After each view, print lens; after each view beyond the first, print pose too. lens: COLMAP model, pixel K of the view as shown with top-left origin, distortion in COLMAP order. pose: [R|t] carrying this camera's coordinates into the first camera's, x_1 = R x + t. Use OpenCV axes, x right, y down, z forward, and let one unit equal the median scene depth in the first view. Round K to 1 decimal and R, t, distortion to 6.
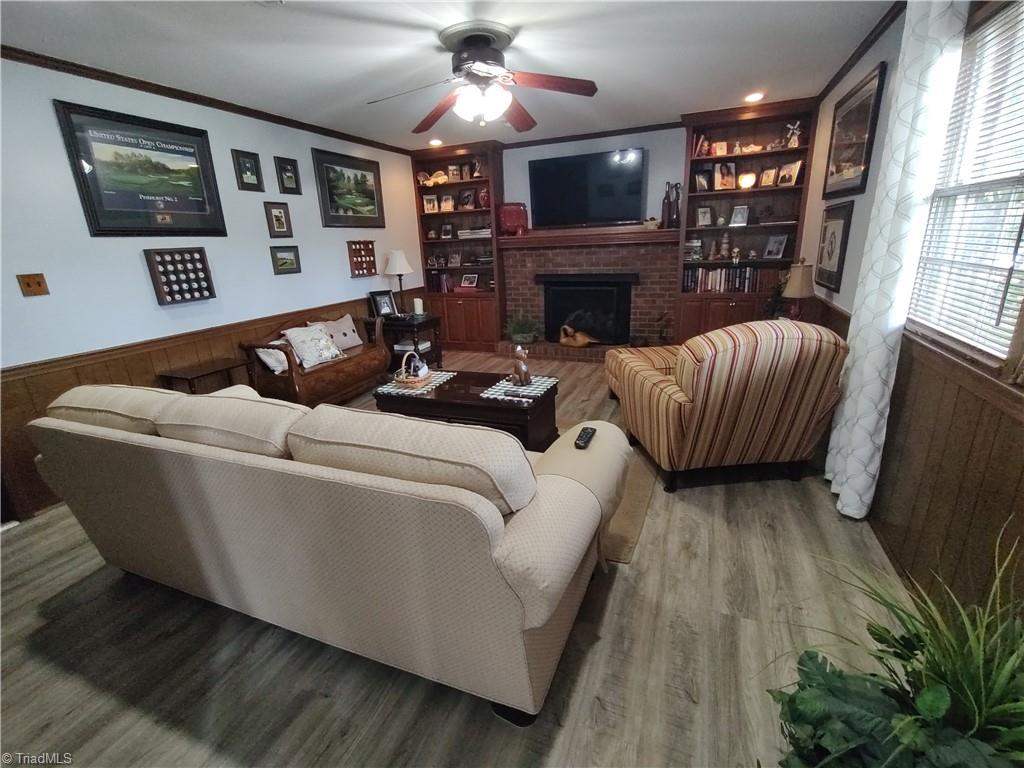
lens RADIAL K [[492.6, 0, 514.7], [0, 492.6, 386.8], [0, 0, 1]] dist [-0.007299, 0.001731]
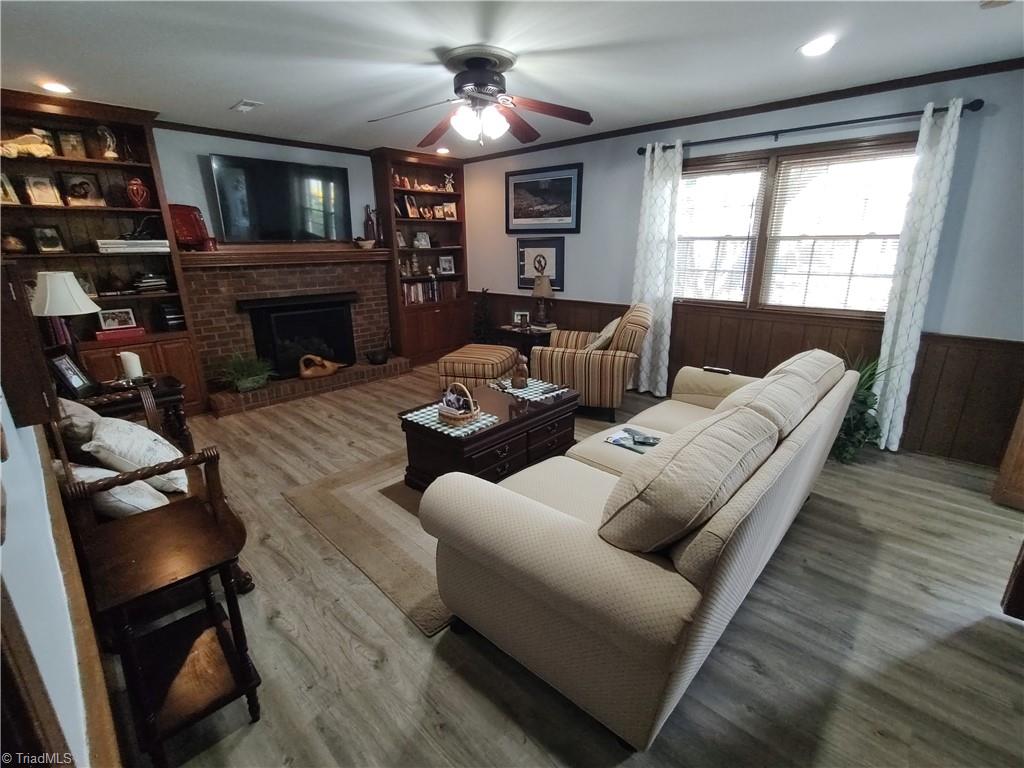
lens RADIAL K [[492.6, 0, 514.7], [0, 492.6, 386.8], [0, 0, 1]] dist [-0.007299, 0.001731]
pose [[0.312704, -0.225419, 0.922715, -0.612012], [0.265363, 0.953484, 0.143006, -0.100814], [-0.912030, 0.200136, 0.357976, 0.377209]]
